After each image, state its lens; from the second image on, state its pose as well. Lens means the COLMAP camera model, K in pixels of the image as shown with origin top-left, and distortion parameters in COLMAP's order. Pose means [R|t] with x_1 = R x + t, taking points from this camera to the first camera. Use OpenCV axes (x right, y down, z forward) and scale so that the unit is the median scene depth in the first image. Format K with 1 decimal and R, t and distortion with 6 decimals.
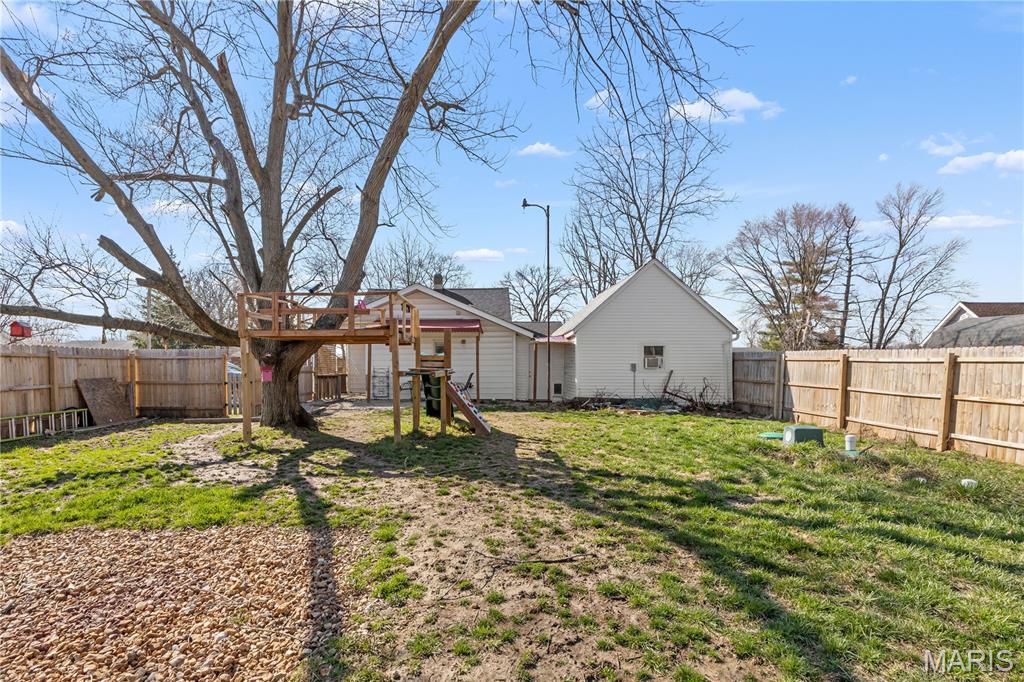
lens RADIAL K [[505.7, 0, 511.0], [0, 505.7, 363.0], [0, 0, 1]] dist [0.001783, 0.000034]
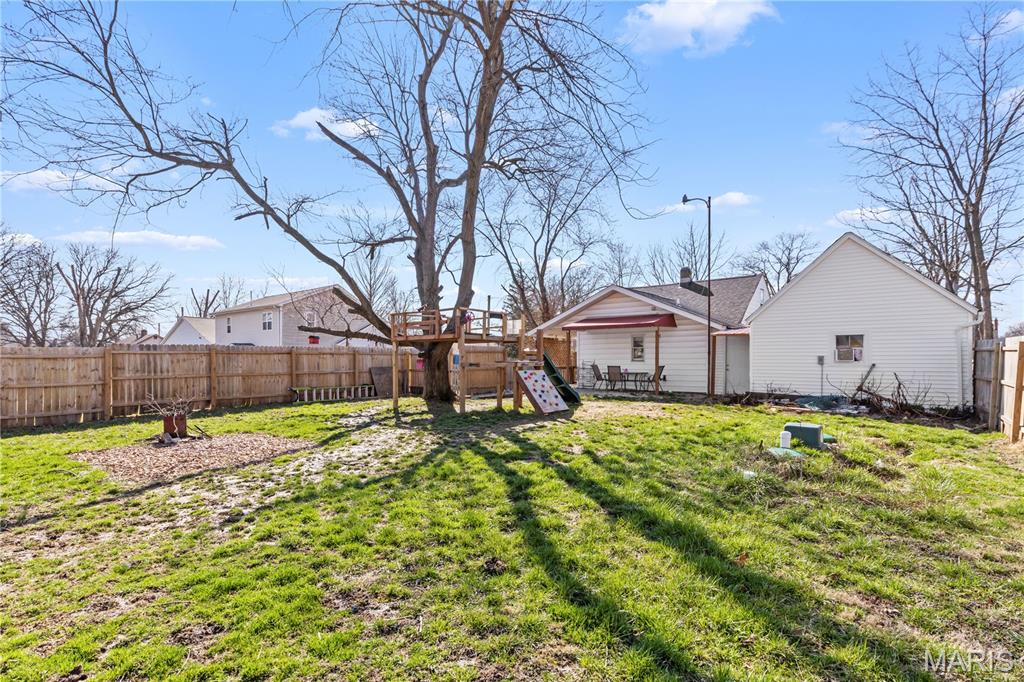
lens RADIAL K [[519.6, 0, 512.0], [0, 519.6, 341.0], [0, 0, 1]] dist [-0.003462, -0.000591]
pose [[0.790360, -0.022650, -0.612224, 0.541430], [0.004078, 0.999489, -0.031713, 0.002211], [0.612630, 0.022568, 0.790048, -0.048277]]
